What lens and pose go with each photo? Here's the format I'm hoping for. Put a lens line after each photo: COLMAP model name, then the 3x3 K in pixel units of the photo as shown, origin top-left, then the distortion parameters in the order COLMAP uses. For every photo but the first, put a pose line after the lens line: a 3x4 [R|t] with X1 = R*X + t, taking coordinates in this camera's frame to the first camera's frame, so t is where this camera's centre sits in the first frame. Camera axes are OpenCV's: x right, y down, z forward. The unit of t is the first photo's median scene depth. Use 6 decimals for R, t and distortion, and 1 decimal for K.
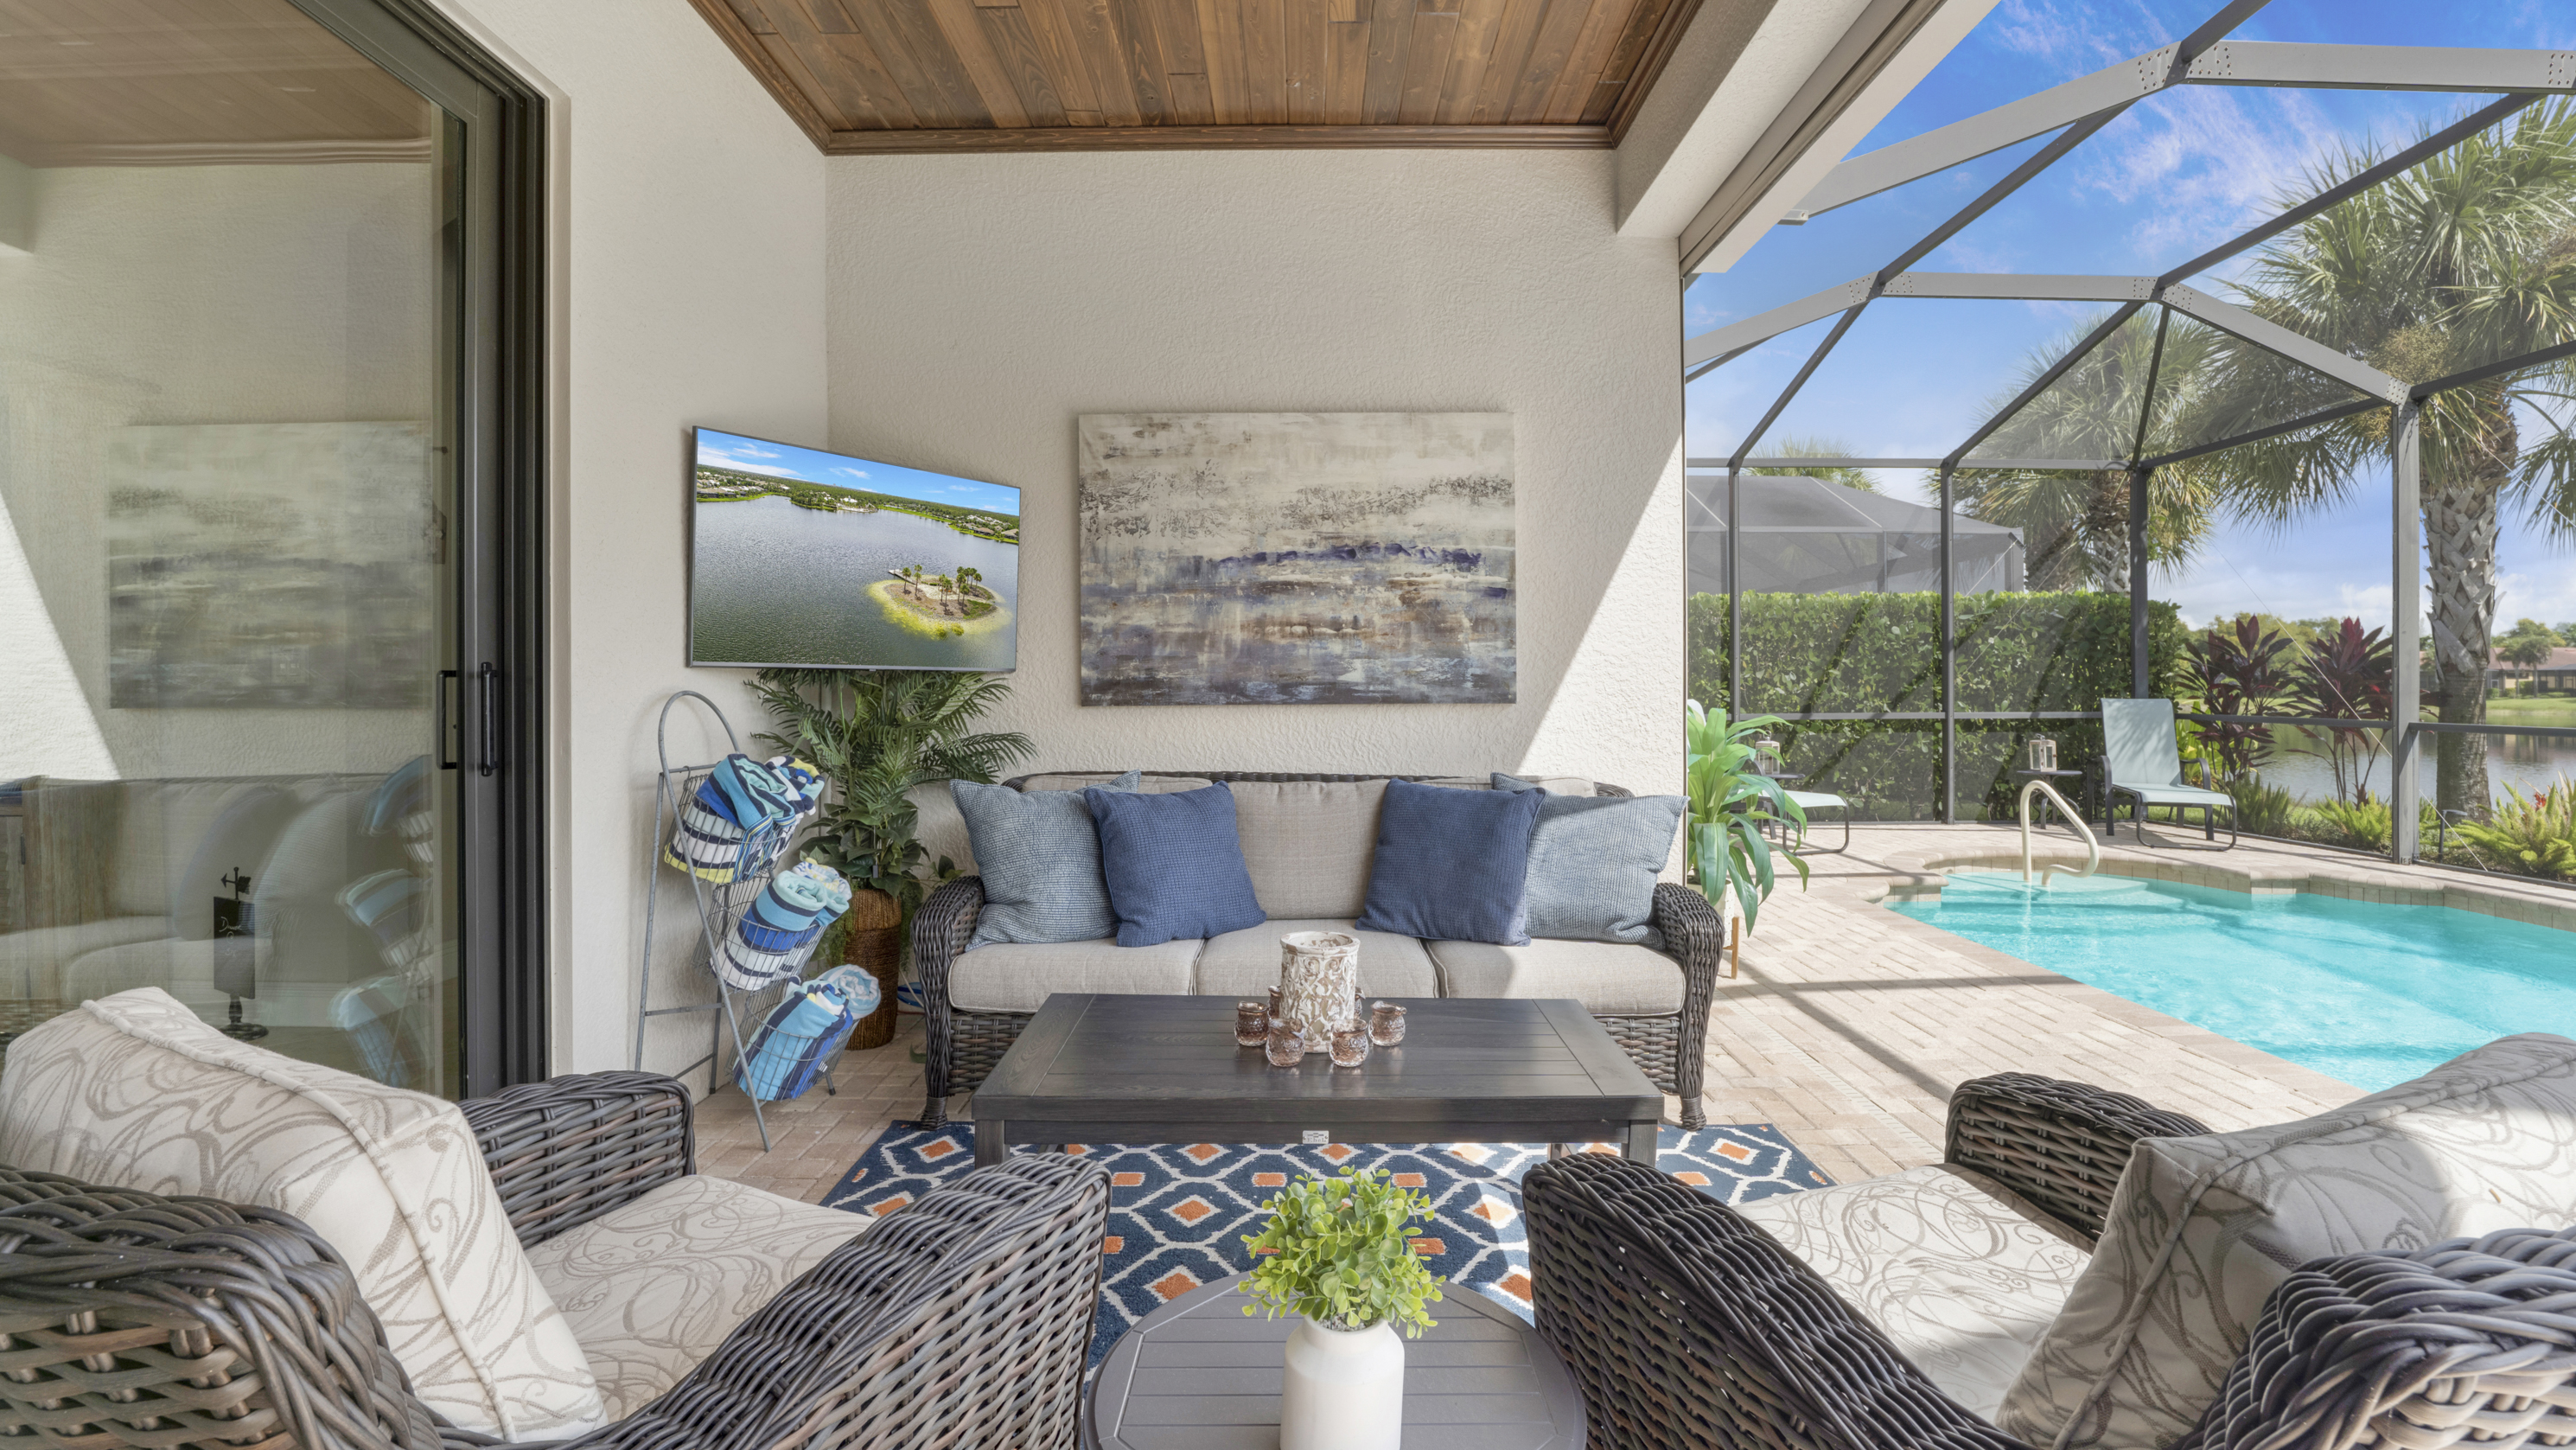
lens RADIAL K [[1087.1, 0, 1269.5], [0, 1087.1, 689.3], [0, 0, 1]] dist [-0.040847, 0.001072]
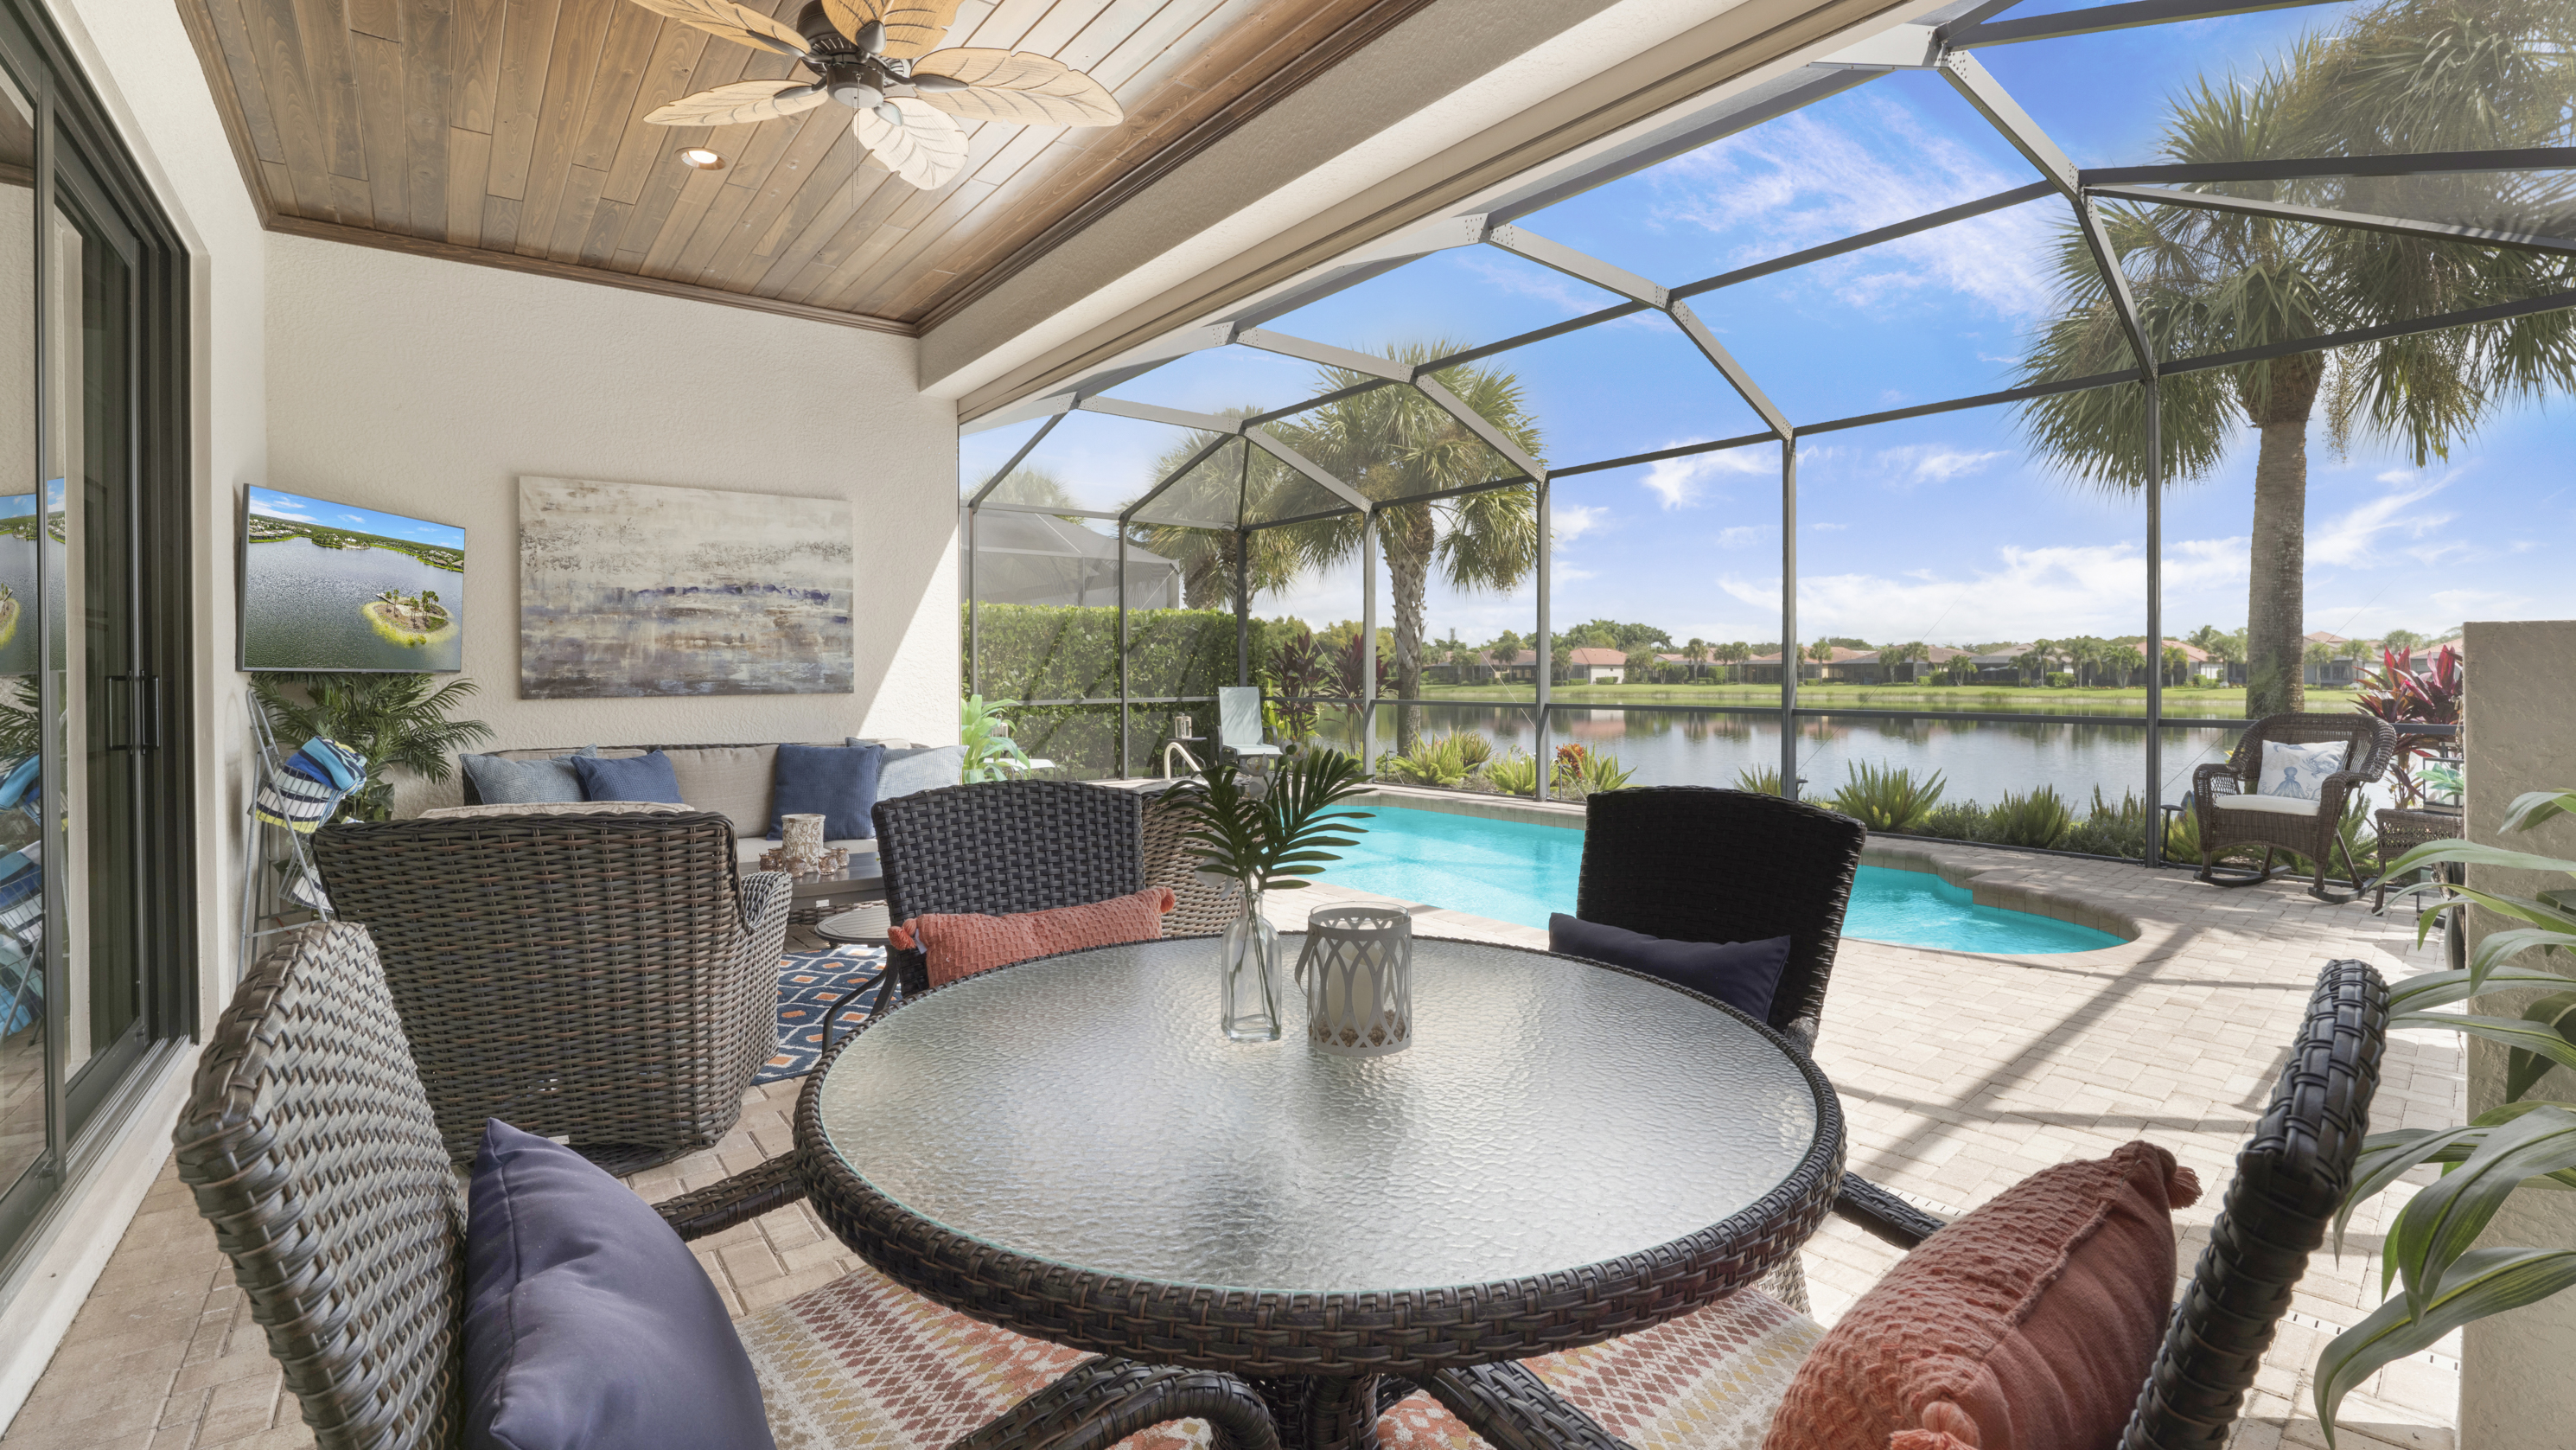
lens RADIAL K [[1264.2, 0, 1342.9], [0, 1264.2, 718.4], [0, 0, 1]] dist [-0.043598, 0.001083]
pose [[0.754681, -0.024381, 0.655638, -0.409839], [0.005229, 0.999501, 0.031150, -0.002797], [-0.656071, -0.020080, 0.754432, -0.774674]]
